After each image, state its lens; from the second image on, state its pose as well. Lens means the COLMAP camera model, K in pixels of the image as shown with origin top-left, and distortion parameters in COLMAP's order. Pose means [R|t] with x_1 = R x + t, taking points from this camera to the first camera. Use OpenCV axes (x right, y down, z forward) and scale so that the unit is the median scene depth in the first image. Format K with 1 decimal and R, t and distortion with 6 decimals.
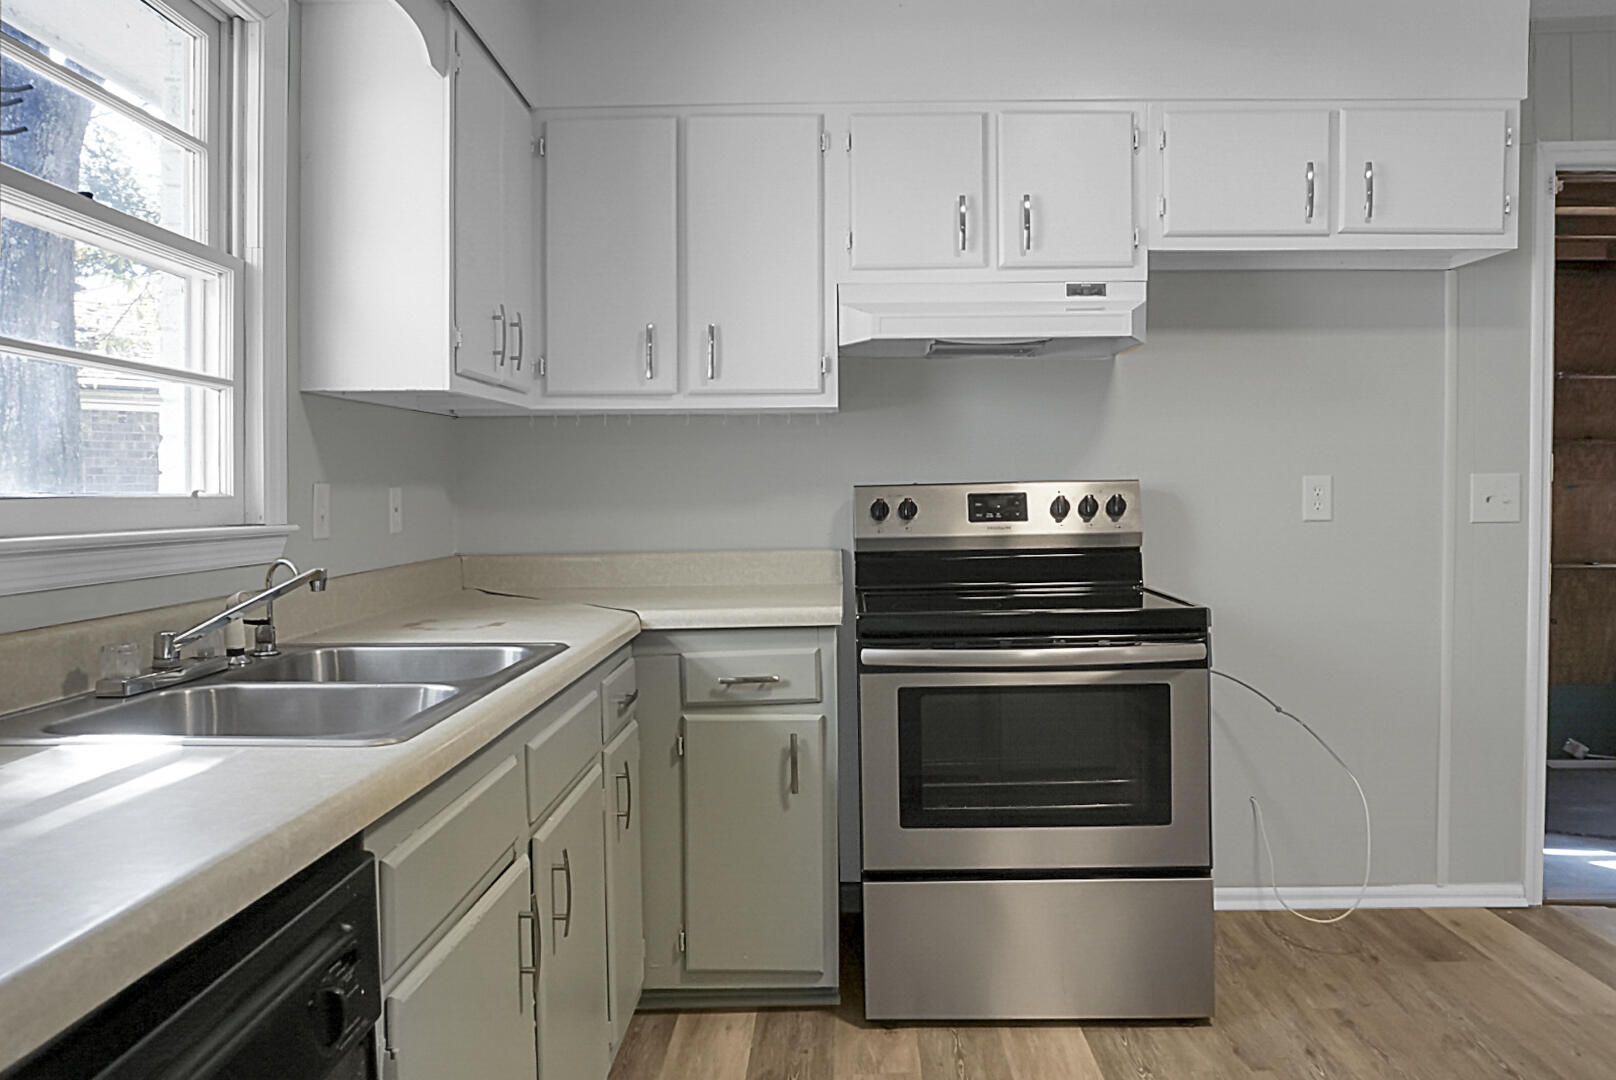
lens RADIAL K [[1159.1, 0, 820.2], [0, 1159.1, 527.6], [0, 0, 1]] dist [-0.027799, -0.000771]
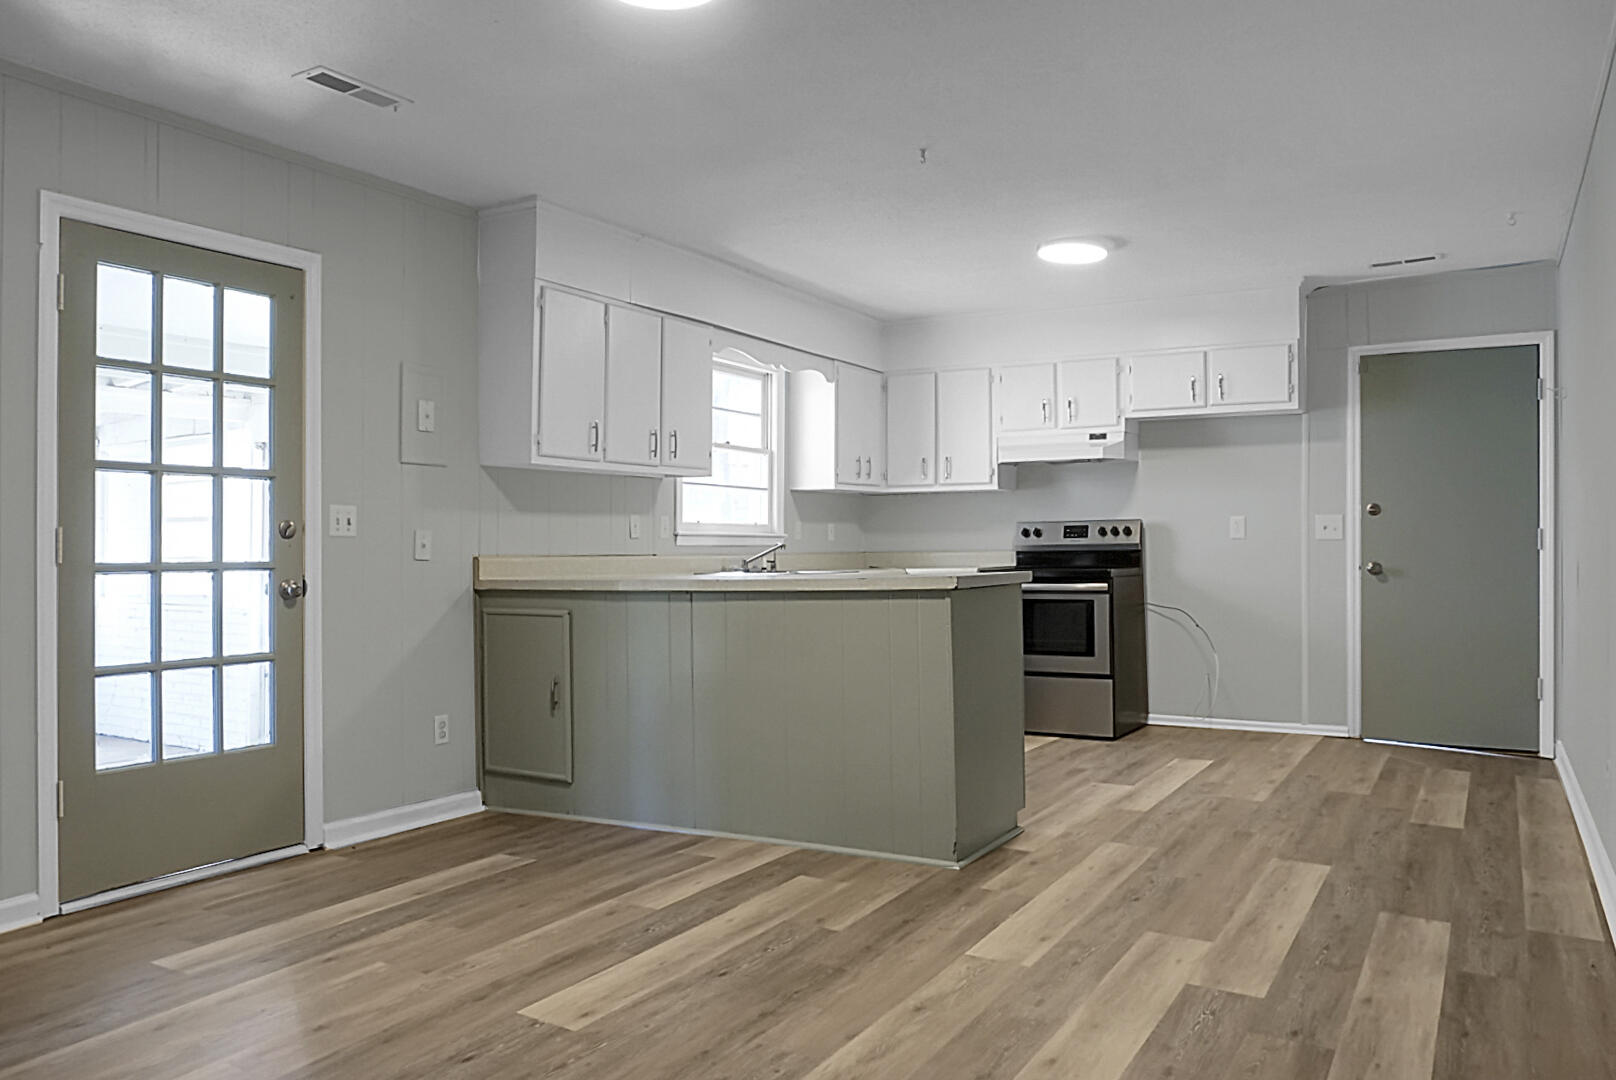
lens RADIAL K [[1159.1, 0, 814.5], [0, 1159.1, 528.9], [0, 0, 1]] dist [-0.027799, -0.000771]
pose [[0.873653, -0.001252, -0.486548, 0.848936], [-0.018199, 0.999213, -0.035249, 0.069501], [0.486209, 0.039649, 0.872943, -1.266767]]
